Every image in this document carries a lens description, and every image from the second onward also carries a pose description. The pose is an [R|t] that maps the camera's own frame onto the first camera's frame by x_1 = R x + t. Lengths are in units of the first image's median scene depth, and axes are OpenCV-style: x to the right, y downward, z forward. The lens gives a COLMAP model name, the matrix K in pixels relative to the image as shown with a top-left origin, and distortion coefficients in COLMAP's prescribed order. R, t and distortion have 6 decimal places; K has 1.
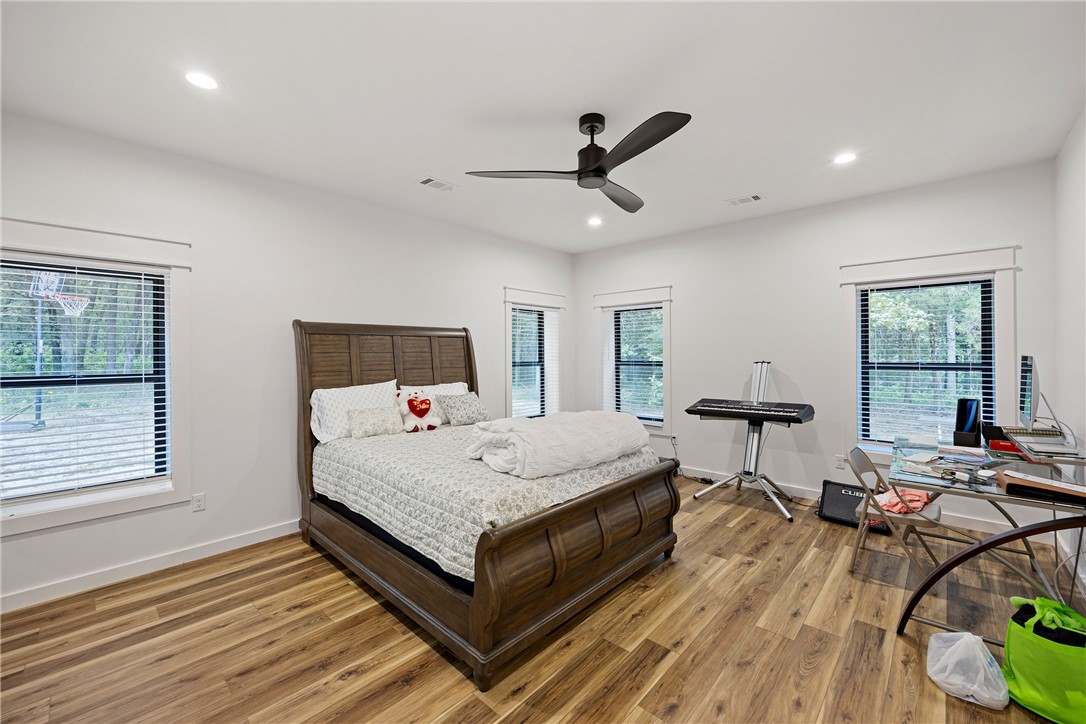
lens RADIAL K [[445.3, 0, 543.0], [0, 445.3, 362.0], [0, 0, 1]] dist [-0.000987, -0.000233]
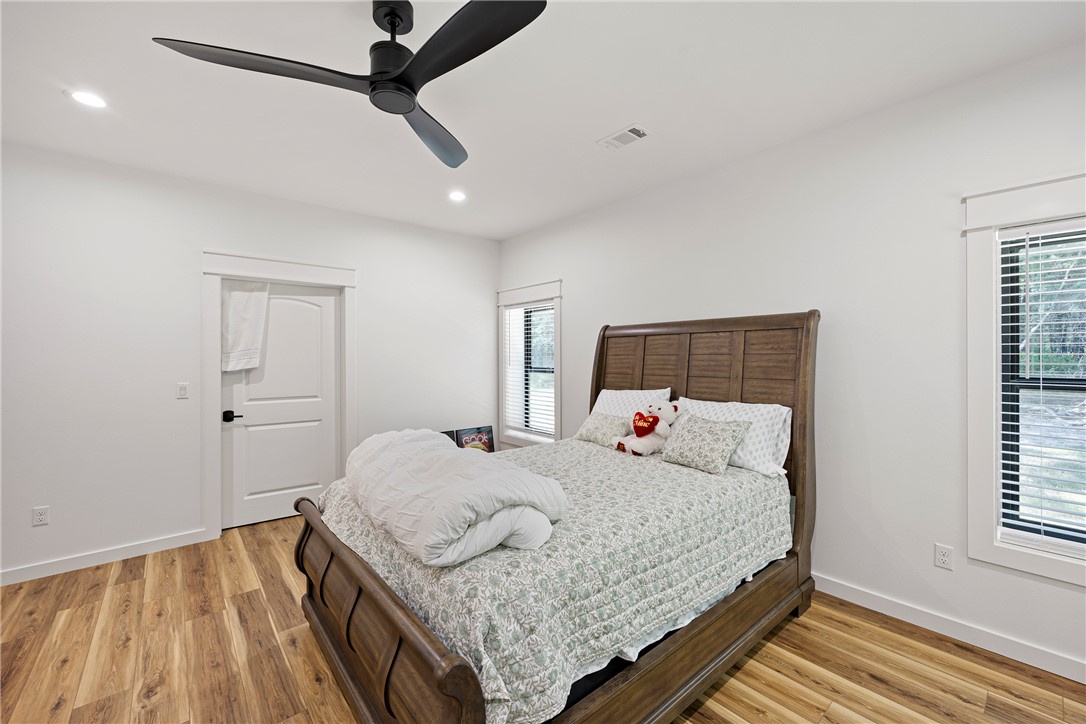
lens RADIAL K [[445.3, 0, 543.0], [0, 445.3, 362.0], [0, 0, 1]] dist [-0.000987, -0.000233]
pose [[-0.126524, 0.009254, -0.991920, 0.536432], [-0.026002, 0.999582, 0.012643, -0.013164], [0.991623, 0.027392, -0.126231, 0.943471]]
